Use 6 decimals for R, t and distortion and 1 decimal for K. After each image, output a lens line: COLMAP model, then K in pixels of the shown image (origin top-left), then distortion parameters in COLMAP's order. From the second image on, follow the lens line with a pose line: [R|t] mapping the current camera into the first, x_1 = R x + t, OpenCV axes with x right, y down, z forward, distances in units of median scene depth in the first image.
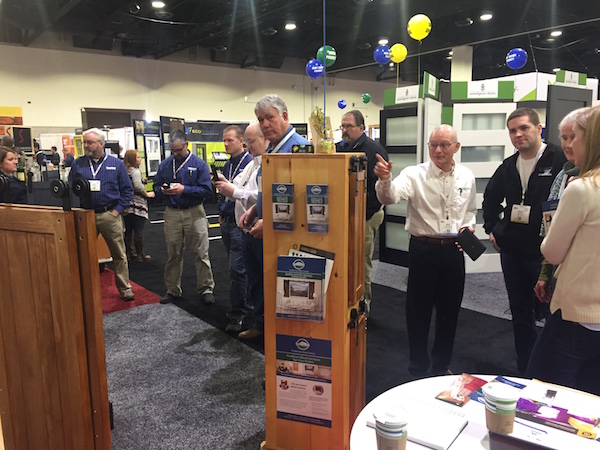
lens RADIAL K [[503.2, 0, 300.0], [0, 503.2, 225.0], [0, 0, 1]] dist [0.013459, 0.004538]
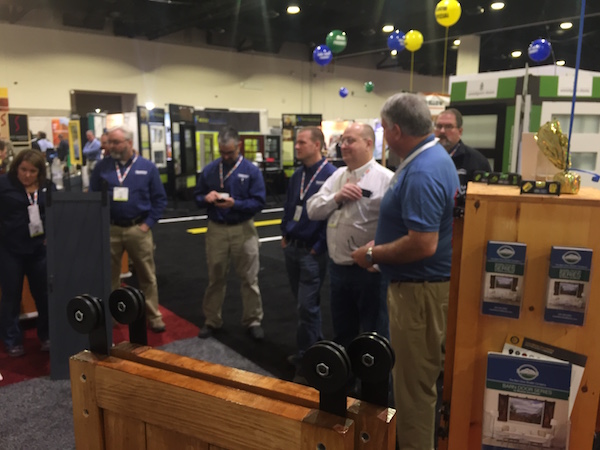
lens RADIAL K [[508.3, 0, 300.0], [0, 508.3, 225.0], [0, 0, 1]] dist [0.003297, -0.002441]
pose [[0.999530, 0.017810, 0.024951, -0.133364], [-0.018383, 0.999568, 0.022925, -0.049930], [-0.024532, -0.023373, 0.999426, 0.166322]]
